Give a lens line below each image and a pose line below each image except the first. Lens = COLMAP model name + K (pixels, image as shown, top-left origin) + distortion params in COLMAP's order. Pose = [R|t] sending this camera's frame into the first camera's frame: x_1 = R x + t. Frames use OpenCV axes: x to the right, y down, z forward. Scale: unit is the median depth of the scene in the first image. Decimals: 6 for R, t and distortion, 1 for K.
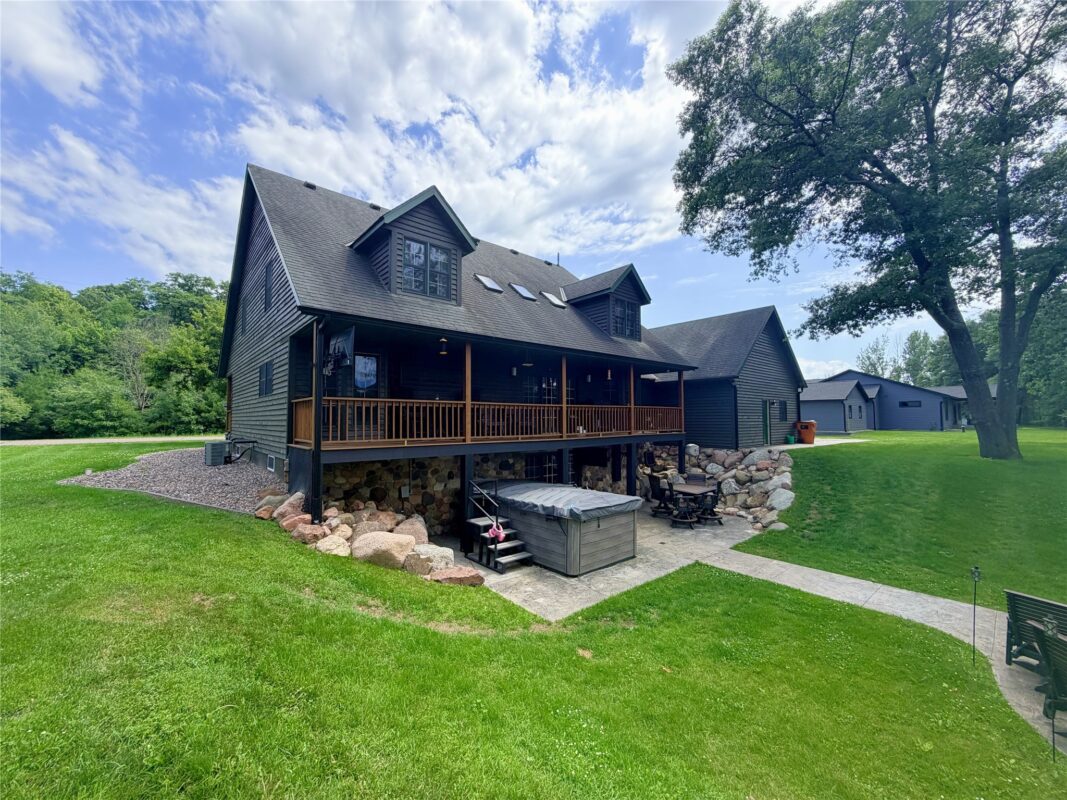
lens RADIAL K [[425.8, 0, 533.5], [0, 425.8, 400.0], [0, 0, 1]] dist [-0.002501, -0.000912]
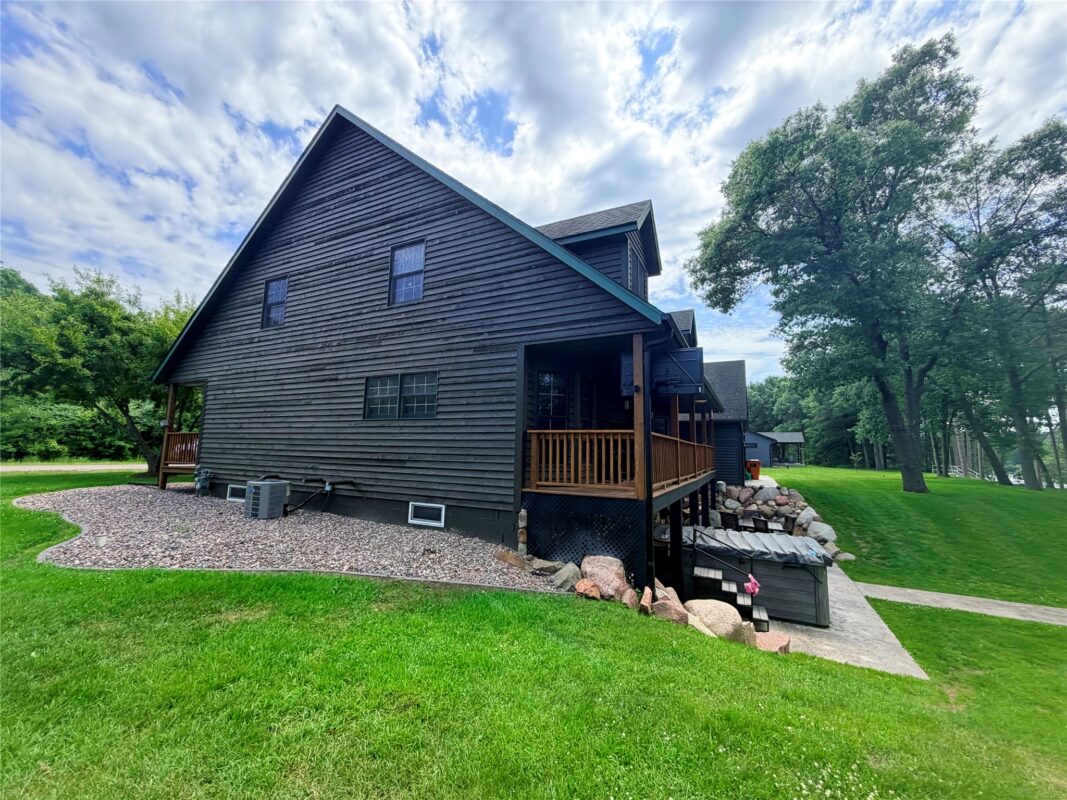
lens RADIAL K [[419.4, 0, 527.5], [0, 419.4, 368.9], [0, 0, 1]] dist [-0.002376, -0.000405]
pose [[0.928518, 0.096055, 0.358646, -0.489889], [-0.043318, 0.987385, -0.152298, 0.004802], [-0.368751, 0.125875, 0.920966, 0.155675]]
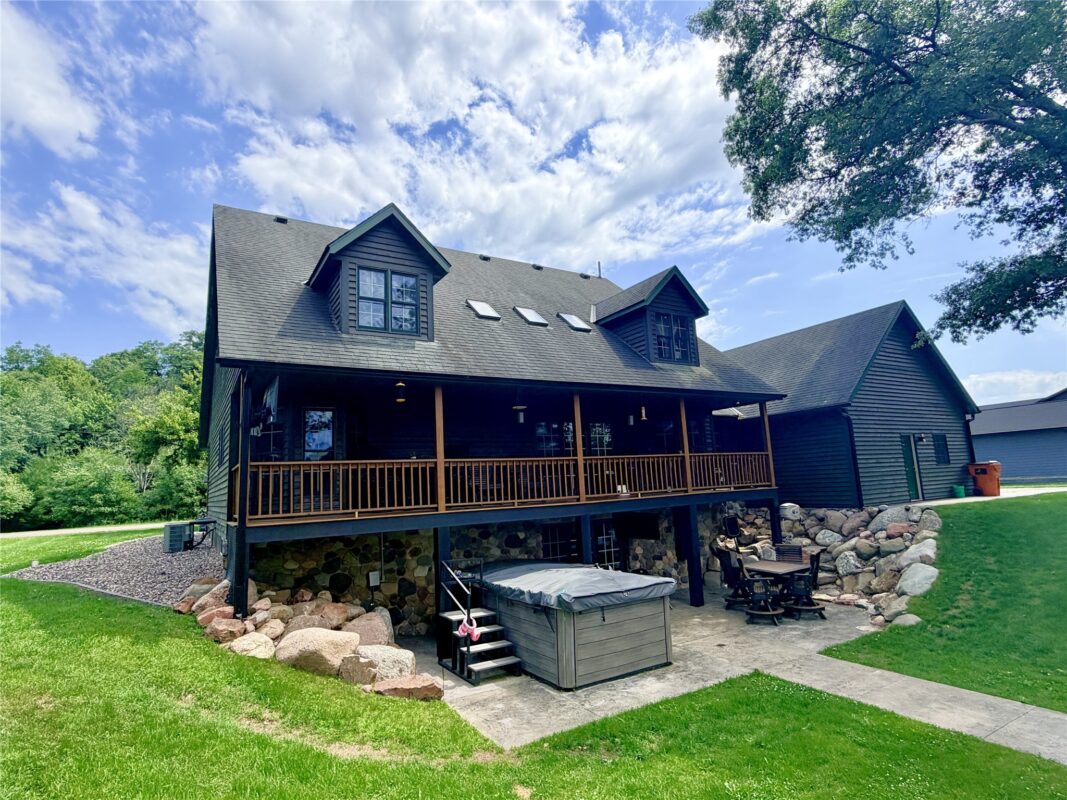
lens RADIAL K [[567.0, 0, 535.8], [0, 567.0, 421.9], [0, 0, 1]] dist [-0.003270, -0.000291]
pose [[0.984760, -0.065347, -0.161175, 0.118569], [0.054908, 0.996146, -0.068397, 0.010214], [0.165023, 0.058505, 0.984553, 0.001979]]
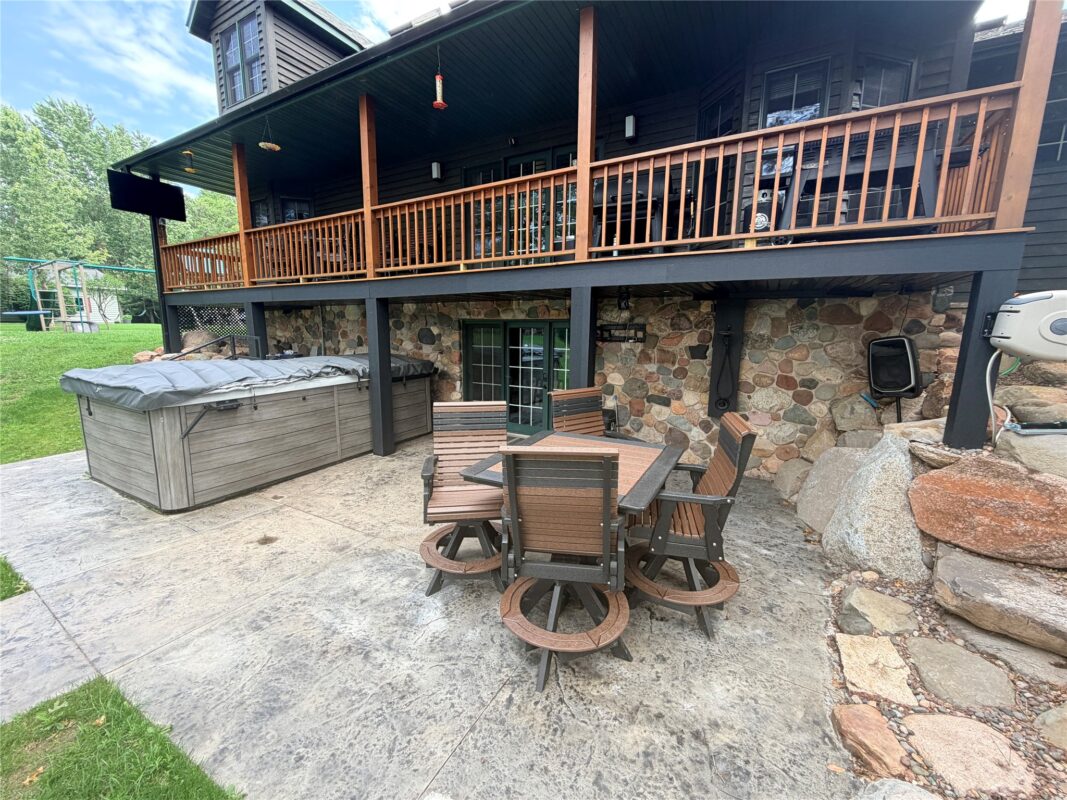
lens RADIAL K [[425.8, 0, 533.5], [0, 425.8, 400.0], [0, 0, 1]] dist [-0.002501, -0.000912]
pose [[0.335599, 0.158039, -0.928653, 0.464862], [0.031480, 0.983394, 0.178731, 0.109905], [0.941479, -0.089216, 0.325051, 0.743452]]
